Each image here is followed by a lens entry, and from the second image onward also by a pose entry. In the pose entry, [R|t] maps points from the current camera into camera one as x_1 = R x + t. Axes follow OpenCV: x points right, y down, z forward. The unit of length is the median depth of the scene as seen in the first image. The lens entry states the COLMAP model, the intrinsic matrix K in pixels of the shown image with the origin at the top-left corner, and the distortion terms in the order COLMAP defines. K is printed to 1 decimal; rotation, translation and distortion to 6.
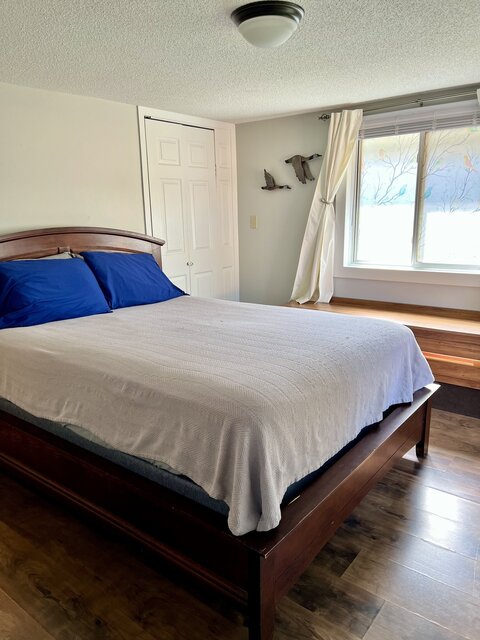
lens RADIAL K [[483.5, 0, 237.0], [0, 483.5, 322.3], [0, 0, 1]] dist [0.011296, -0.000810]
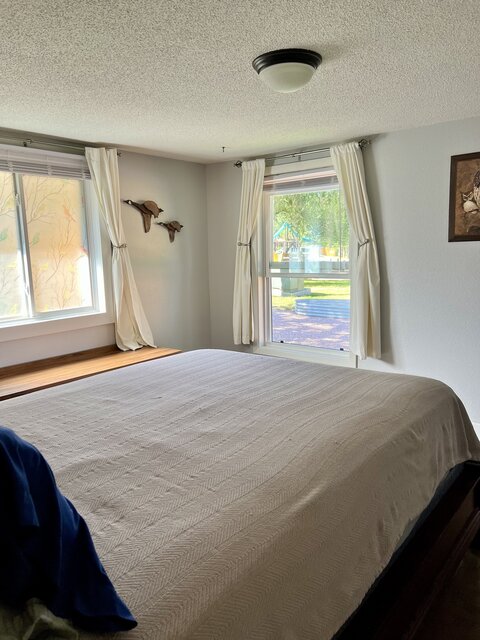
lens RADIAL K [[483.5, 0, 237.0], [0, 483.5, 322.3], [0, 0, 1]] dist [0.011296, -0.000810]
pose [[0.019771, -0.141712, 0.989711, -0.562356], [0.245039, 0.960400, 0.132620, -0.144246], [-0.969312, 0.239895, 0.053712, 0.626385]]
